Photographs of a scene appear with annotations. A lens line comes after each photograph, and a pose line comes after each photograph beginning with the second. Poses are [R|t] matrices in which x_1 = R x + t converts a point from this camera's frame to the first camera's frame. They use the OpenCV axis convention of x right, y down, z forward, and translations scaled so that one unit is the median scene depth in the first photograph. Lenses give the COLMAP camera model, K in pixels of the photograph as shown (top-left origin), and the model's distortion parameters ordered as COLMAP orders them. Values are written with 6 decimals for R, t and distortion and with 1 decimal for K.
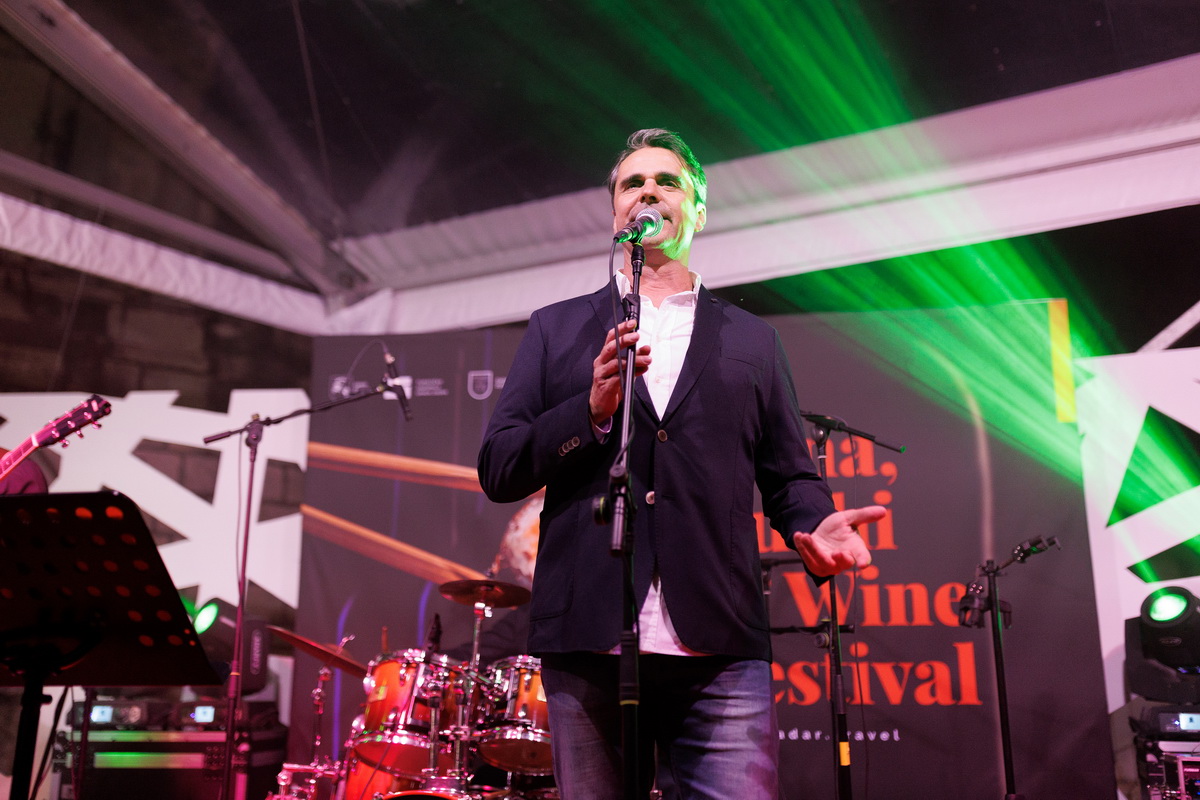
lens RADIAL K [[1198.6, 0, 594.8], [0, 1198.6, 359.0], [0, 0, 1]] dist [0.001793, 0.000000]
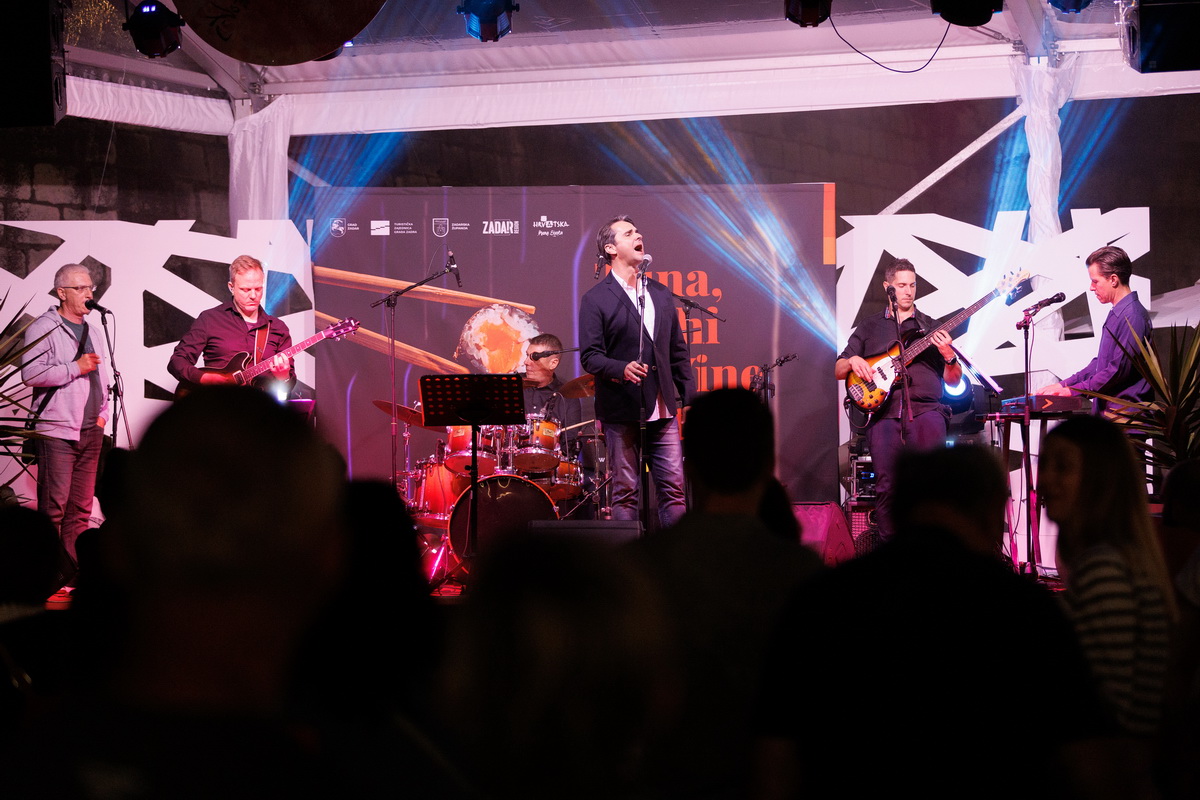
lens RADIAL K [[3167.7, 0, 600.5], [0, 3167.7, 400.2], [0, 0, 1]] dist [-0.005721, 0.000000]
pose [[0.977992, -0.009849, 0.208409, -0.998491], [-0.041239, 0.970054, 0.239363, -0.986010], [-0.204526, -0.242690, 0.948299, -3.806478]]
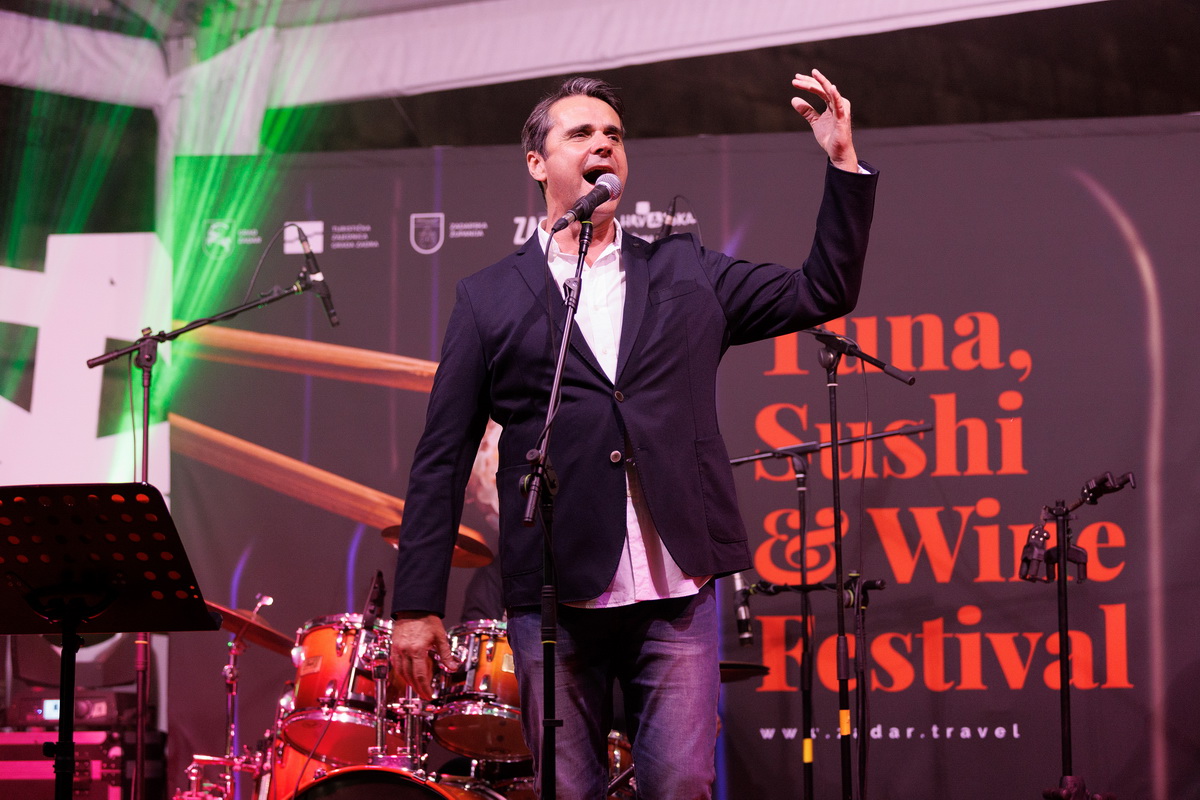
lens RADIAL K [[3167.7, 0, 597.3], [0, 3167.7, 398.8], [0, 0, 1]] dist [-0.005721, 0.000000]
pose [[0.998780, -0.009655, -0.048434, 0.119544], [0.017140, 0.987514, 0.156596, -0.232388], [0.046317, -0.157235, 0.986474, -1.075662]]
